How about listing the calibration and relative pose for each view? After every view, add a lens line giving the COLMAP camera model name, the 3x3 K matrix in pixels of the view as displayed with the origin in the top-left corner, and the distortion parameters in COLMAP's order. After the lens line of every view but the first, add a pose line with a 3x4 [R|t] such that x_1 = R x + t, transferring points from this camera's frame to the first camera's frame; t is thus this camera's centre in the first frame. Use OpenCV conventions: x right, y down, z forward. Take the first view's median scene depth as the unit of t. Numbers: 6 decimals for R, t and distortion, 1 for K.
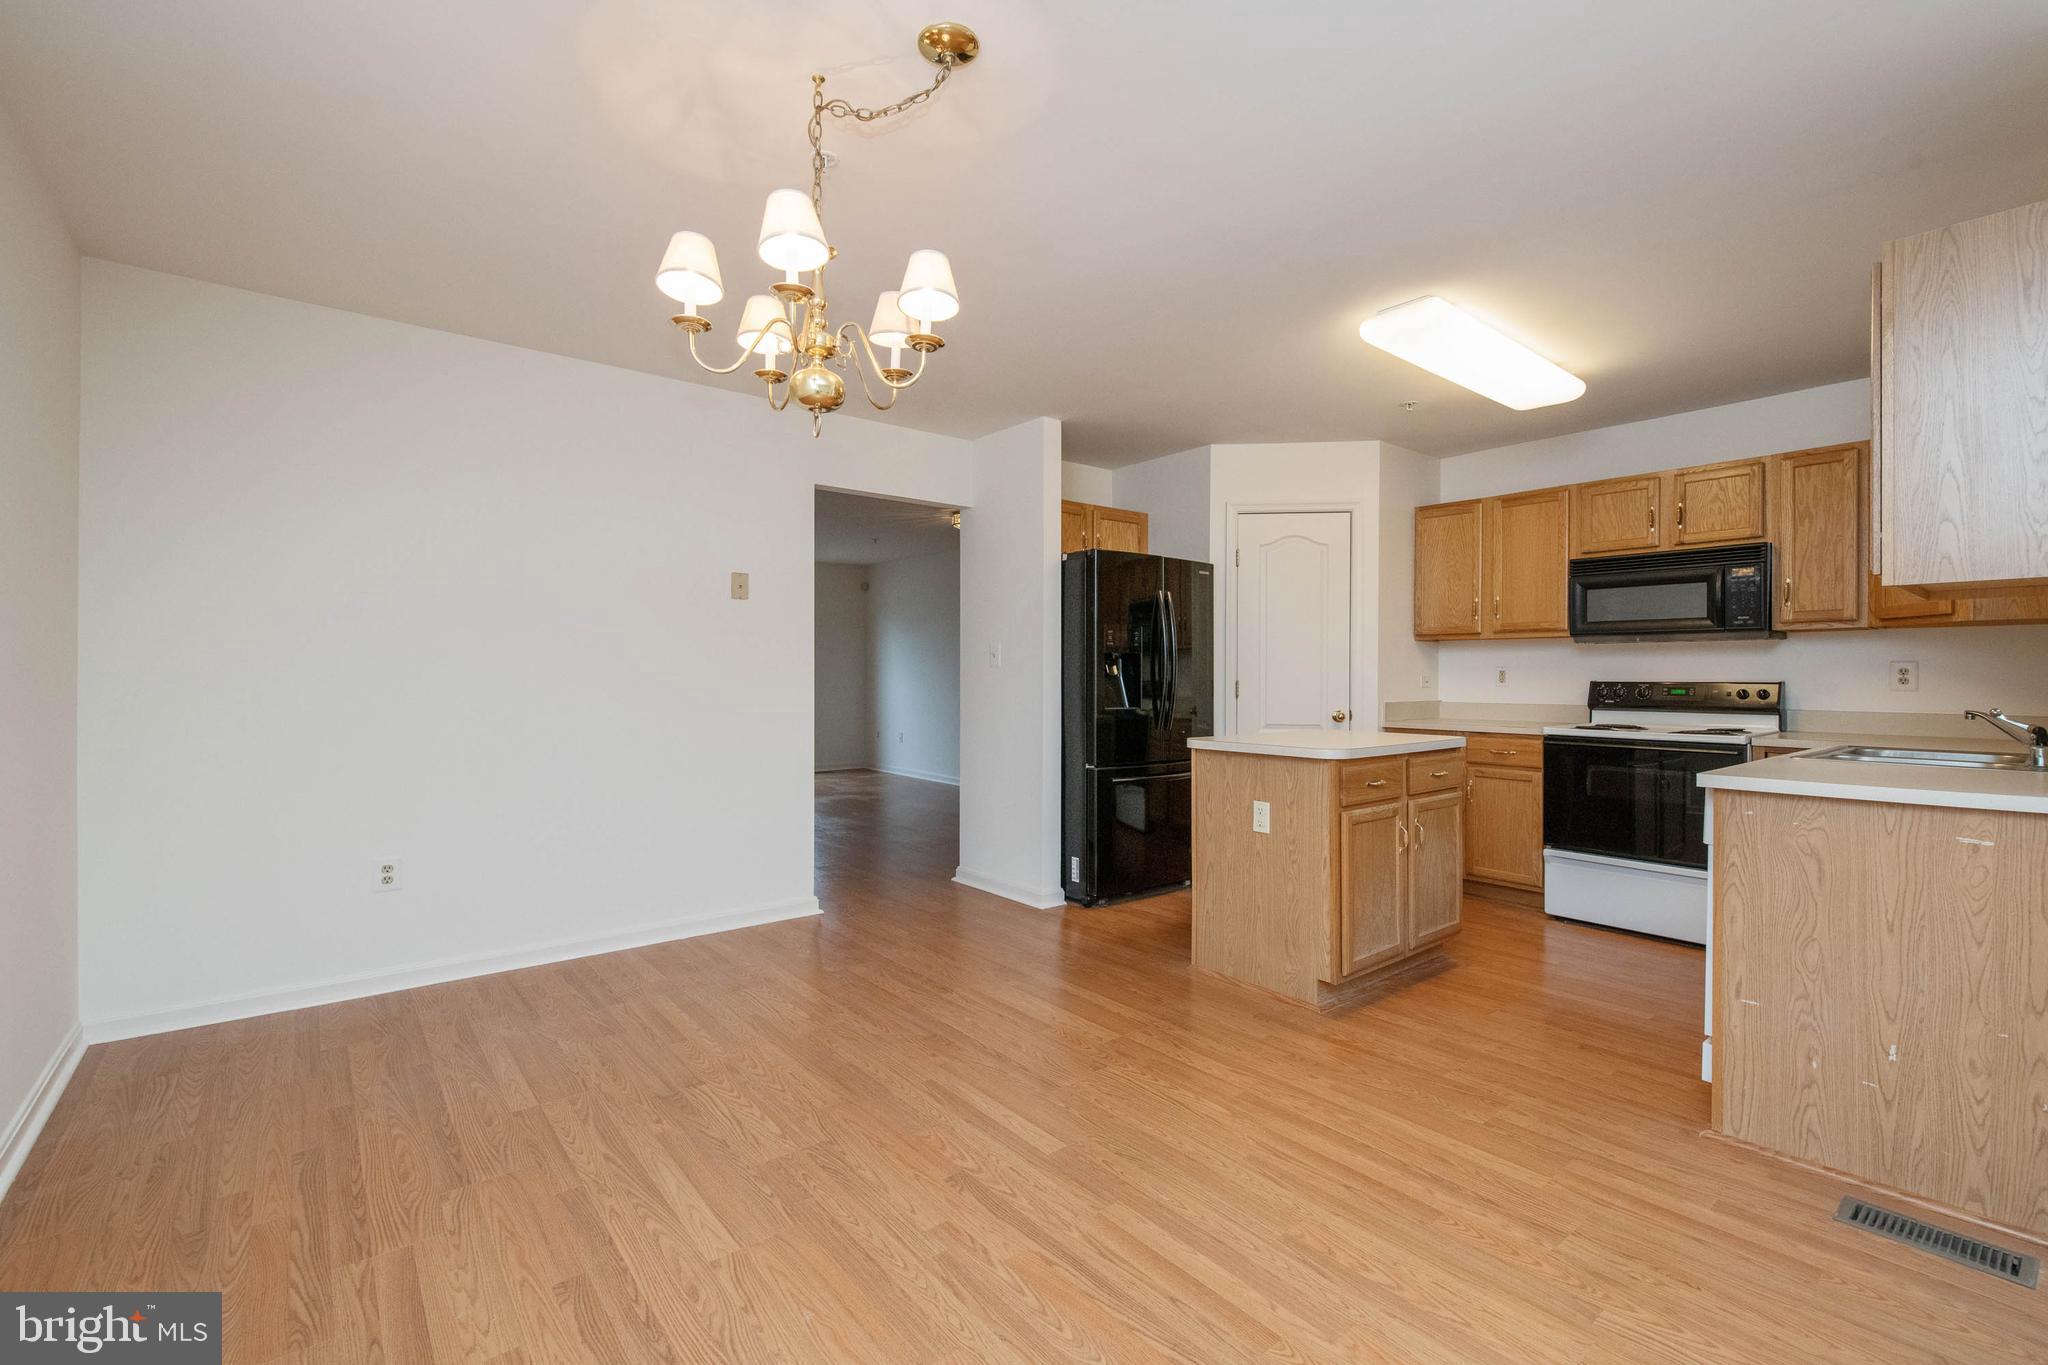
lens RADIAL K [[886.9, 0, 1025.5], [0, 886.9, 677.8], [0, 0, 1]] dist [0.003492, -0.000104]
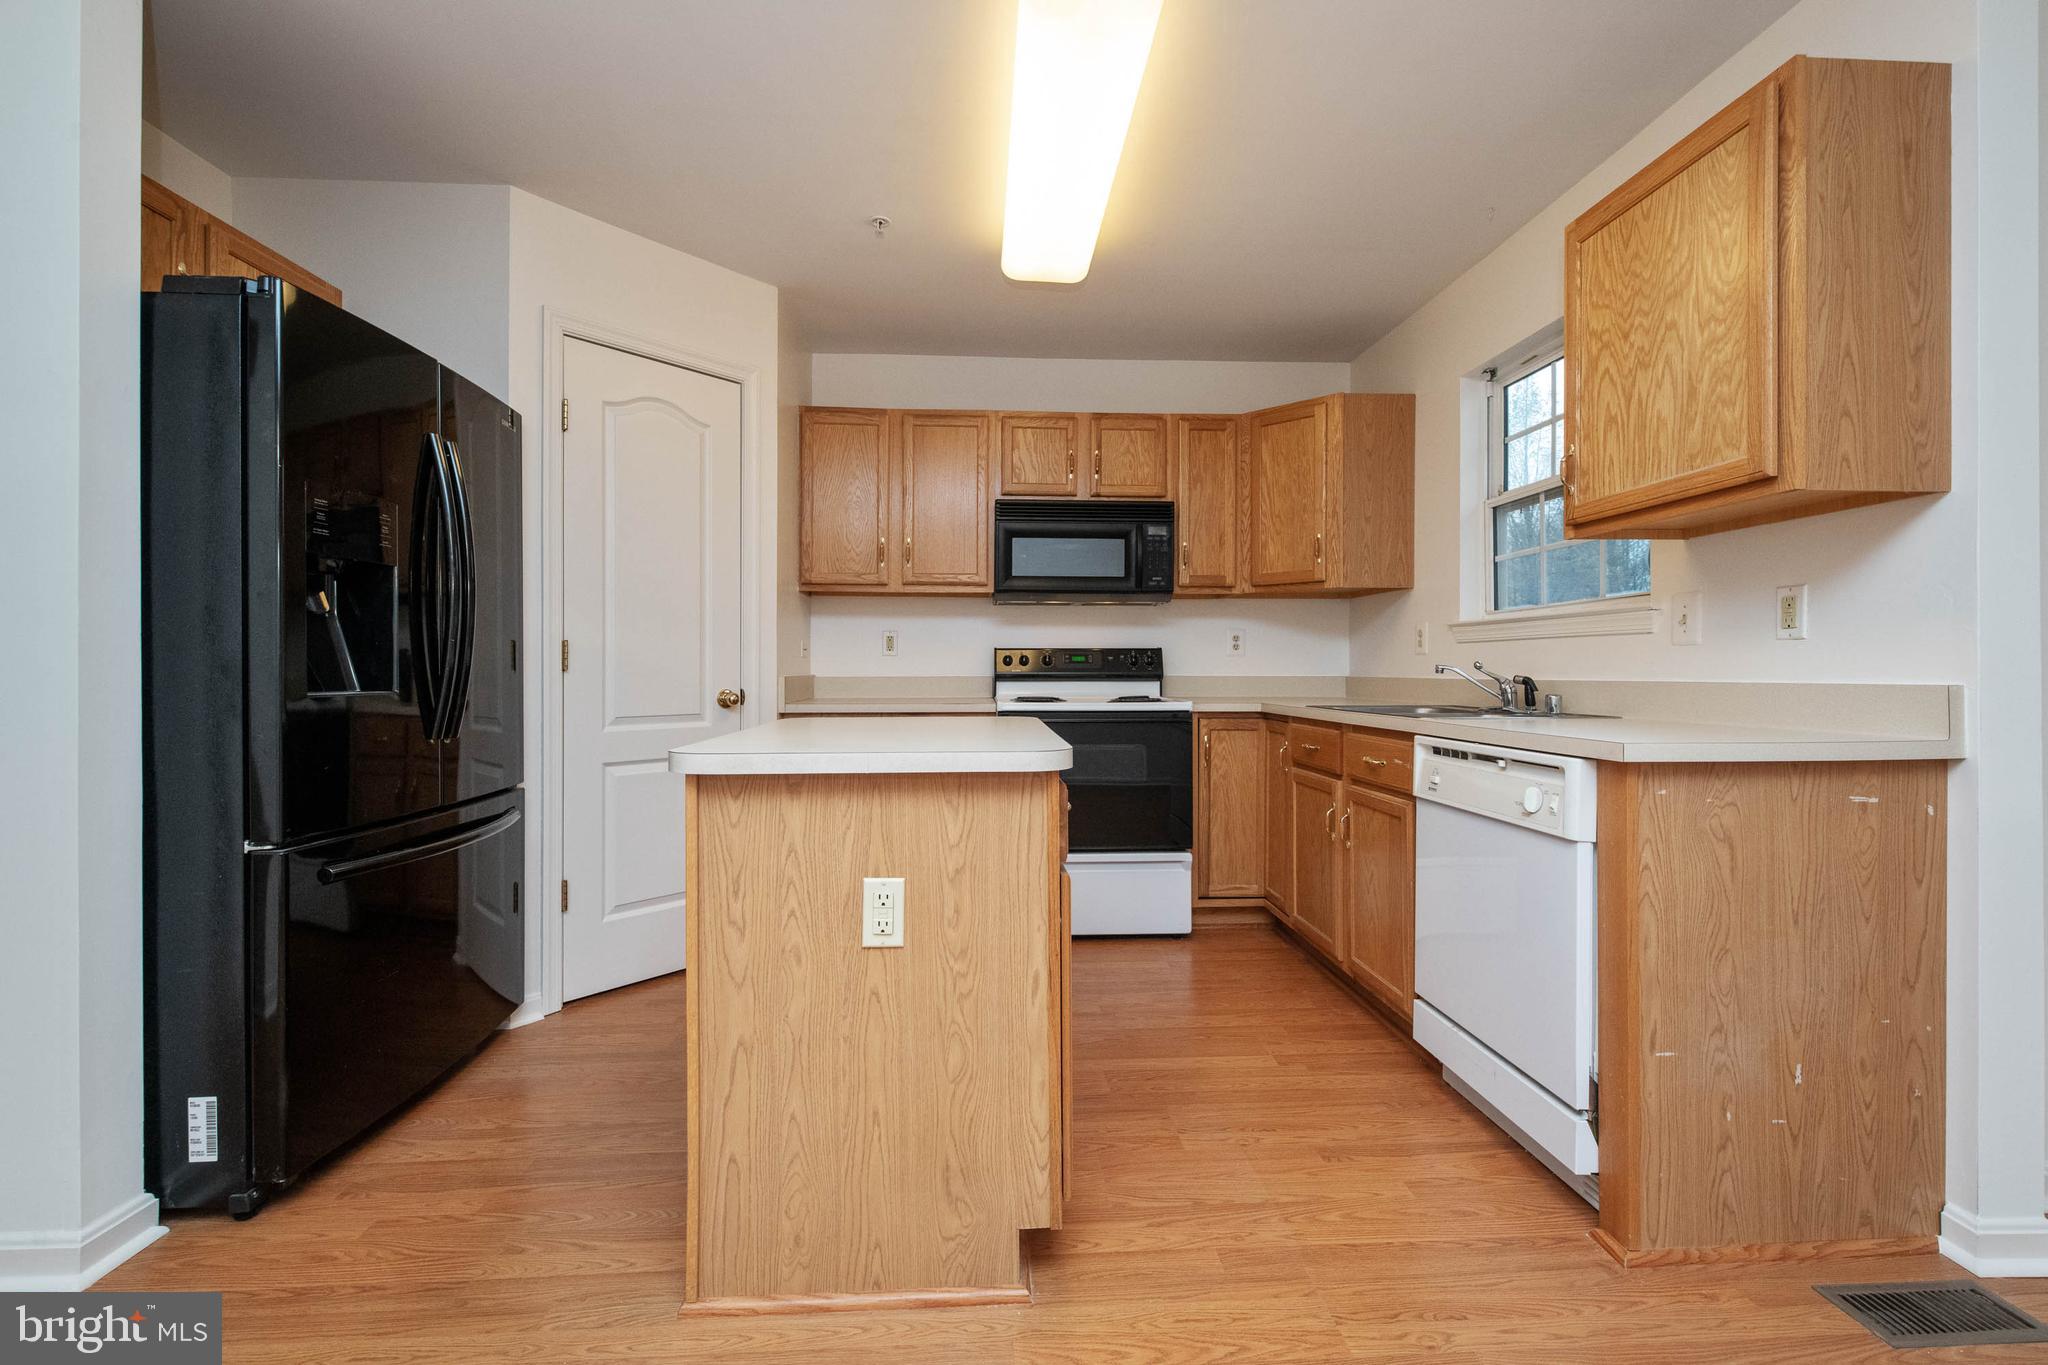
lens RADIAL K [[920.9, 0, 1059.7], [0, 920.9, 668.2], [0, 0, 1]] dist [0.013298, -0.001868]
pose [[0.597213, -0.005452, 0.802064, -0.056637], [0.005042, 0.999983, 0.003043, 0.031226], [-0.802067, 0.002226, 0.597230, 0.642005]]
